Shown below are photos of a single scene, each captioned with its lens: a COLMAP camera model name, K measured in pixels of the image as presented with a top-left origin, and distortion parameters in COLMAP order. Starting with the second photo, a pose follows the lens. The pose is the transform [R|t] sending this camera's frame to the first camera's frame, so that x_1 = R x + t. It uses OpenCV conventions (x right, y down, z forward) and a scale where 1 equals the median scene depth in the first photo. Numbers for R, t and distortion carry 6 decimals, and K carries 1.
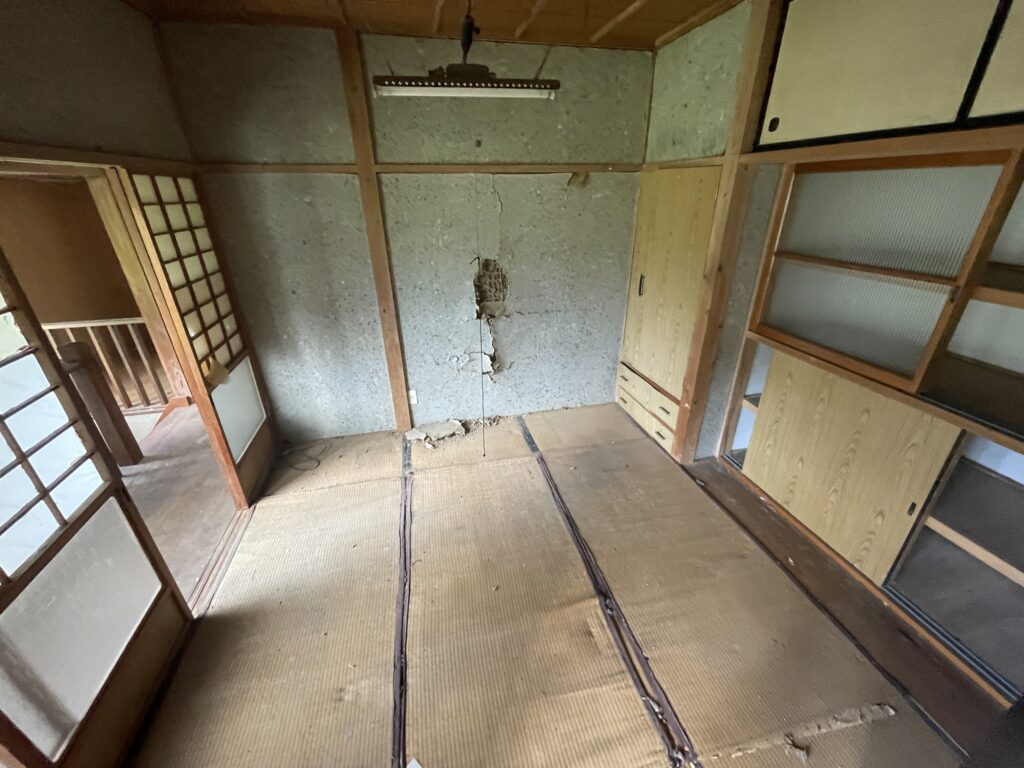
lens RADIAL K [[419.5, 0, 509.3], [0, 419.5, 383.8], [0, 0, 1]] dist [-0.002460, 0.000506]
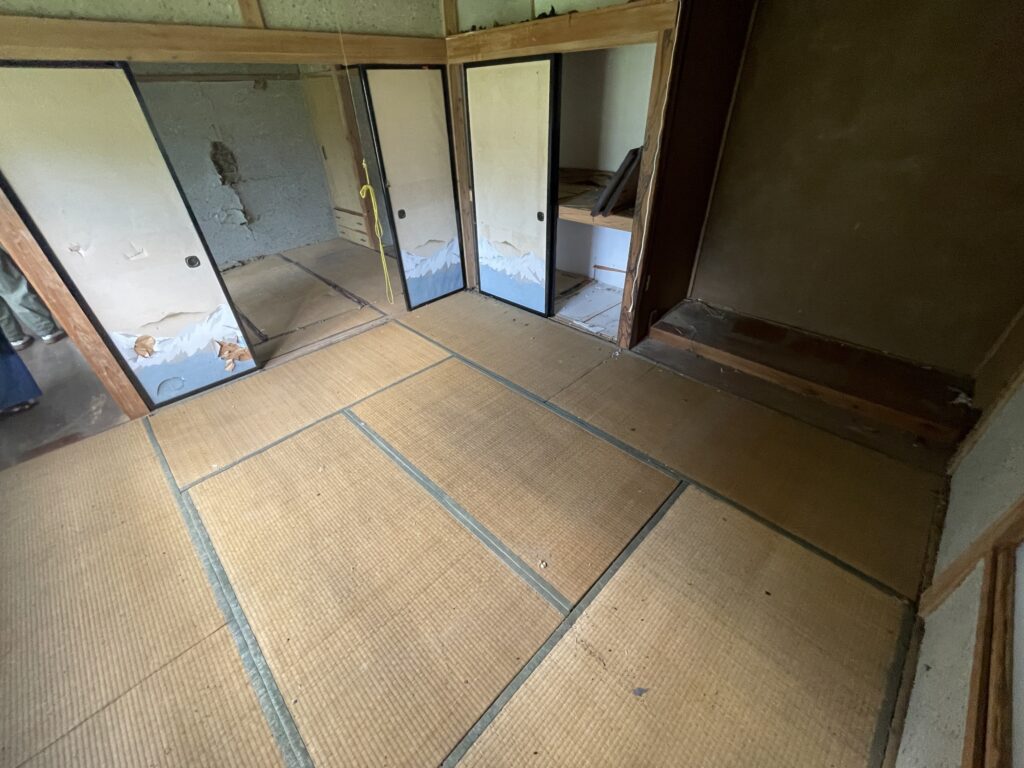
lens RADIAL K [[419.5, 0, 513.8], [0, 419.5, 389.6], [0, 0, 1]] dist [-0.002460, 0.000506]
pose [[0.850118, -0.314030, 0.422712, -0.054304], [0.237702, 0.945135, 0.224092, 0.474287], [-0.469891, -0.090025, 0.878122, -0.944991]]
